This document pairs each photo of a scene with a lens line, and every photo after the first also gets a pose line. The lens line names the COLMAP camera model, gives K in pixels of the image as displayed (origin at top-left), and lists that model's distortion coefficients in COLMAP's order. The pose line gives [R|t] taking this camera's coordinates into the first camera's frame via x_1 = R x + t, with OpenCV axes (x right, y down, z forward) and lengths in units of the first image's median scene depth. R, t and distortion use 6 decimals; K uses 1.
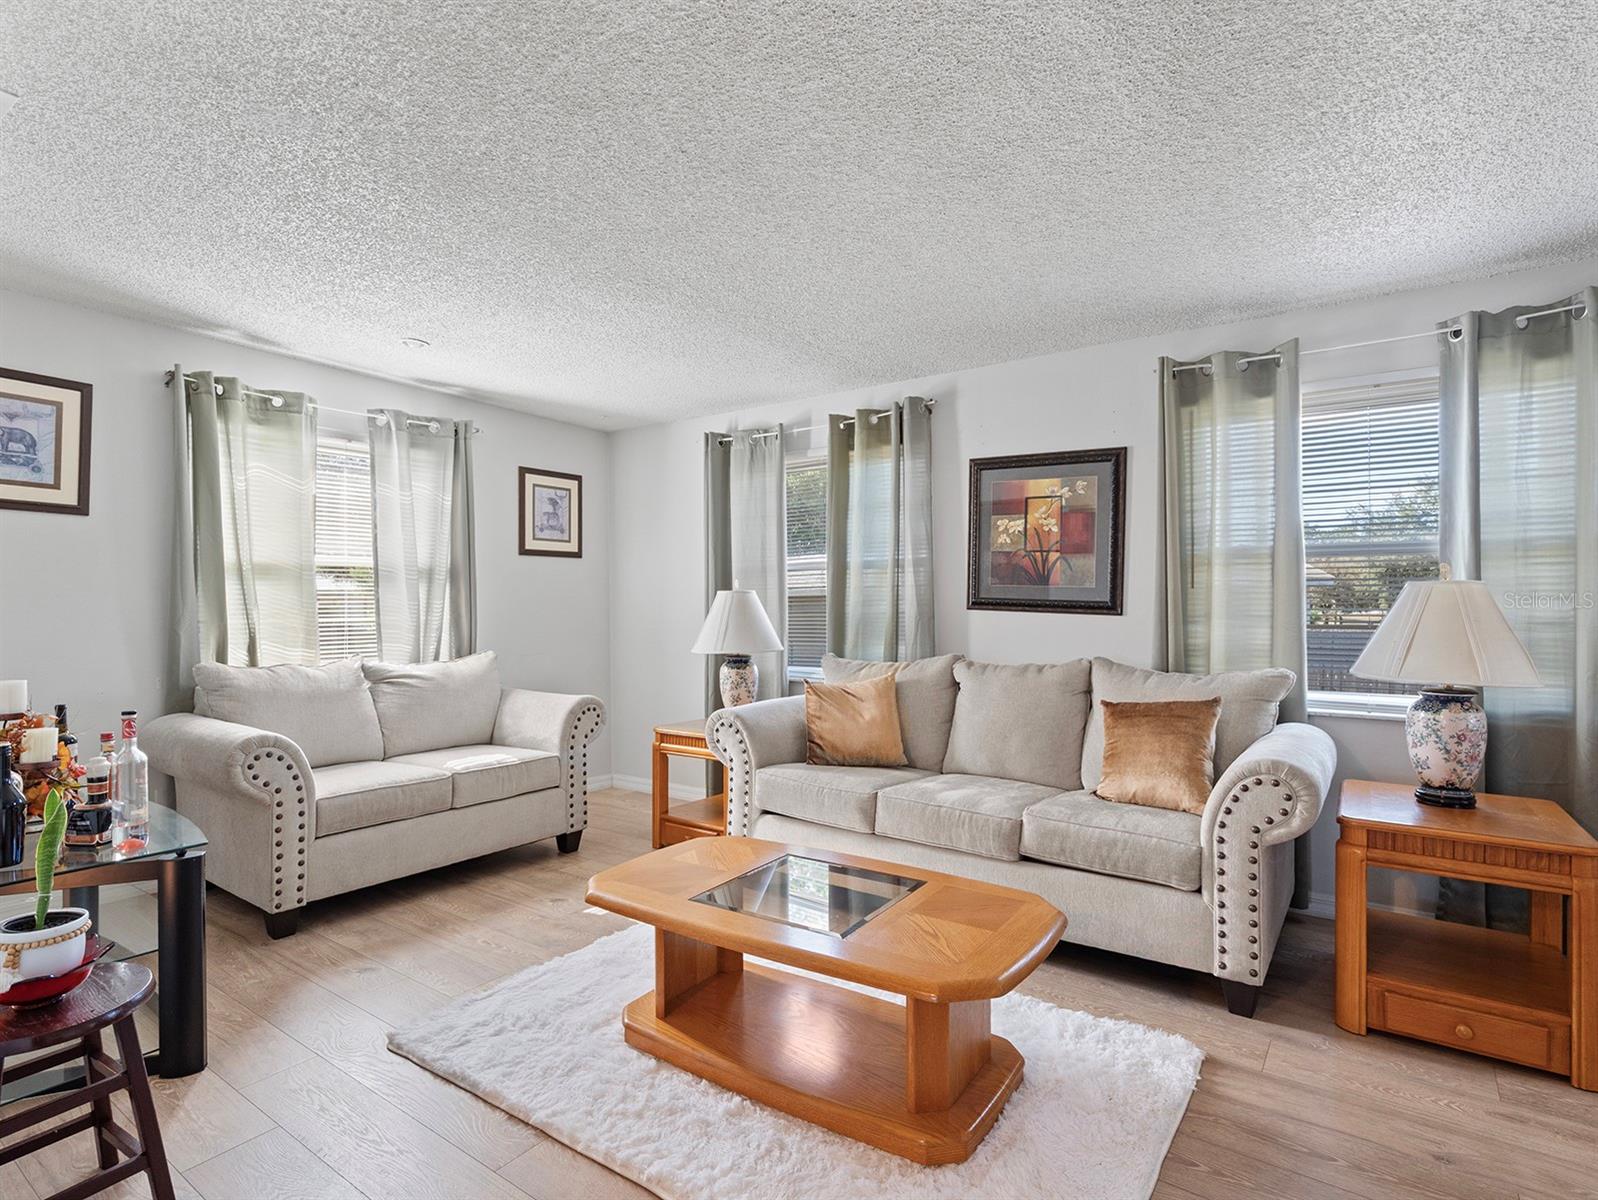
lens RADIAL K [[820.0, 0, 793.9], [0, 820.0, 603.4], [0, 0, 1]] dist [-0.004367, 0.002764]
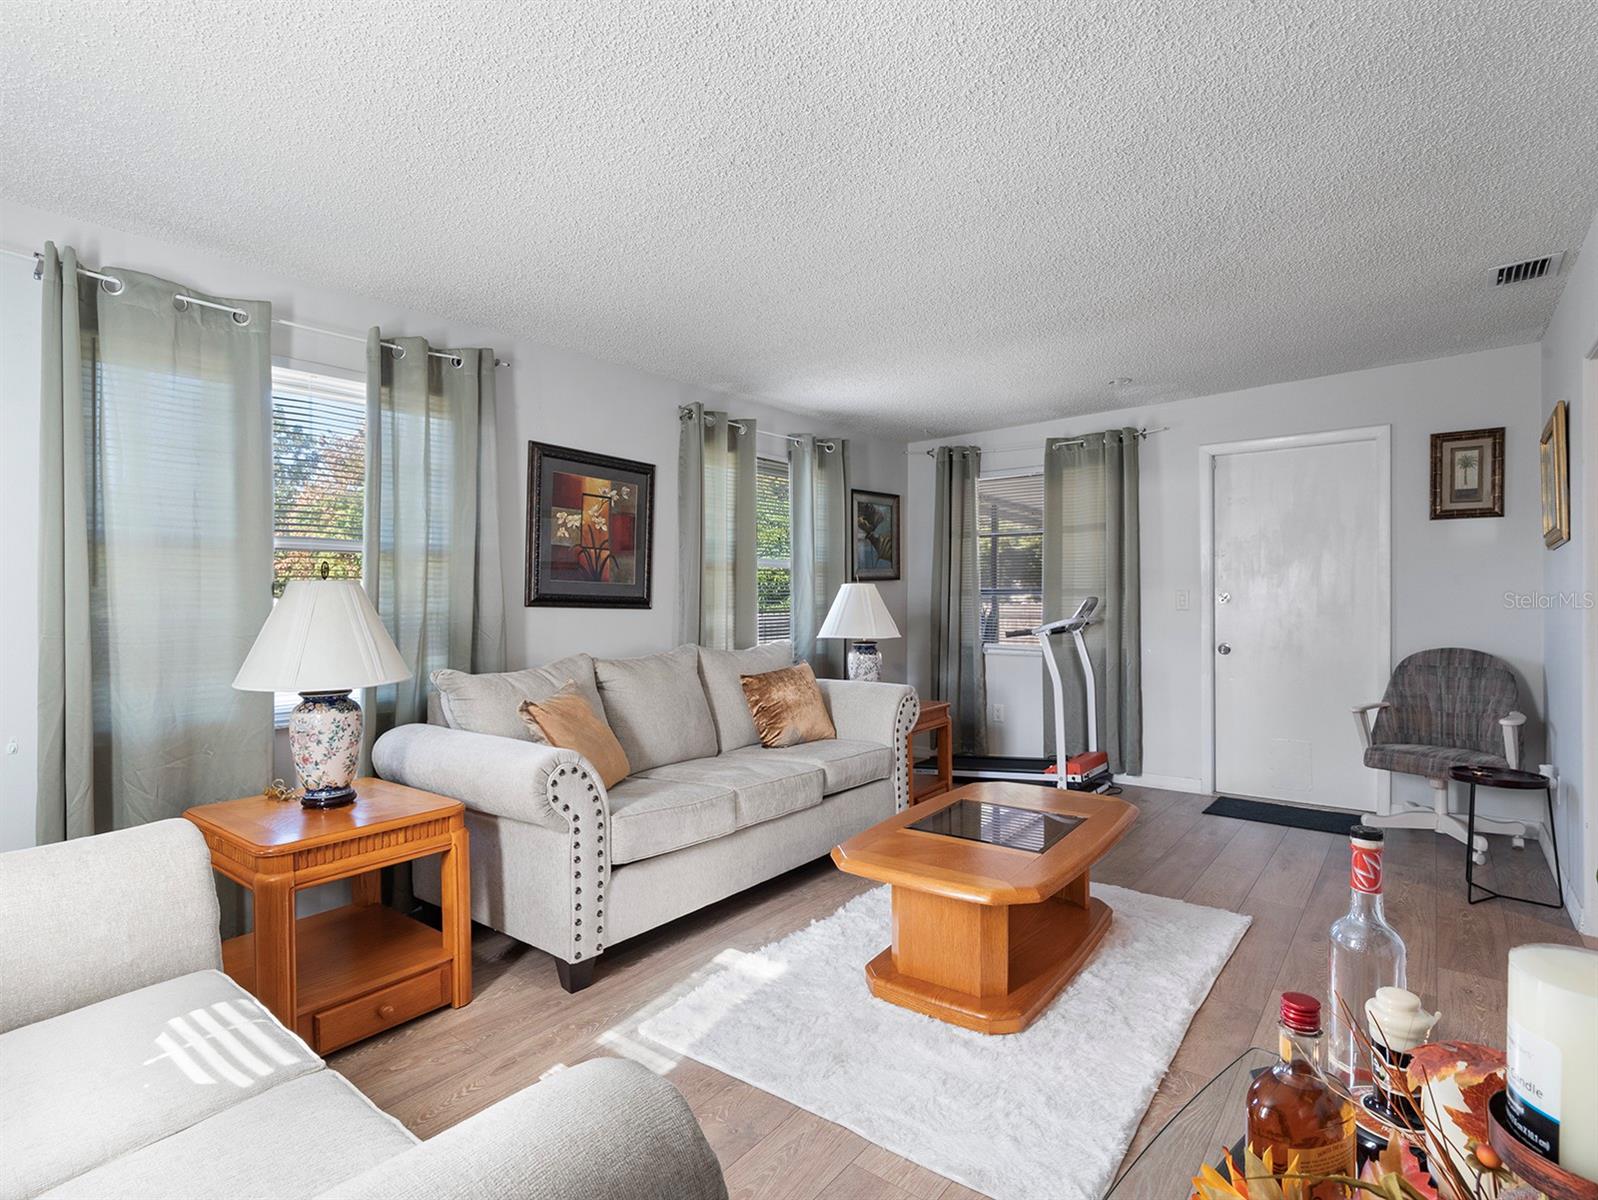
lens RADIAL K [[820.0, 0, 804.7], [0, 820.0, 596.6], [0, 0, 1]] dist [-0.004367, 0.002764]
pose [[0.045236, -0.000787, 0.998976, -0.766731], [0.010686, 0.999943, 0.000304, -0.000959], [-0.998919, 0.010662, 0.045242, 0.749491]]
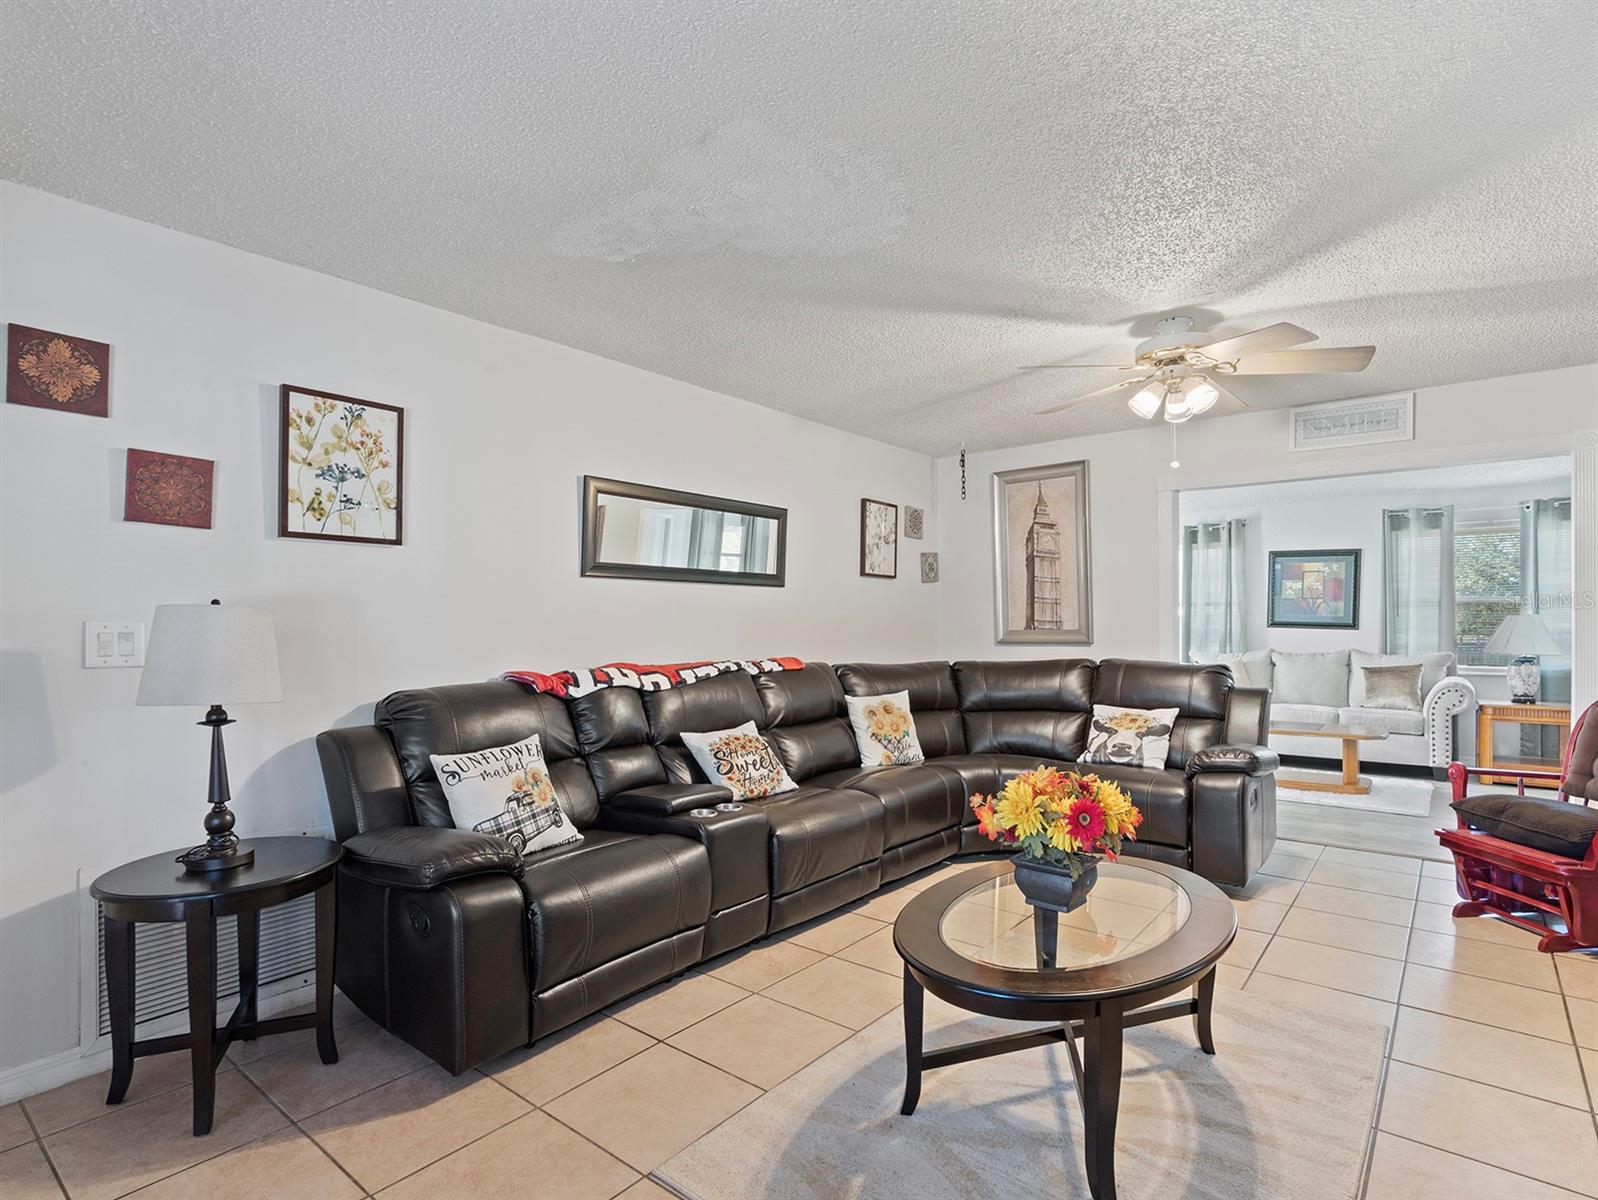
lens RADIAL K [[820.0, 0, 785.8], [0, 820.0, 621.4], [0, 0, 1]] dist [-0.004367, 0.002764]
pose [[0.998001, 0.000209, -0.063191, -0.932202], [-0.000542, 0.999986, -0.005252, 0.005227], [0.063189, 0.005276, 0.997988, -1.179542]]
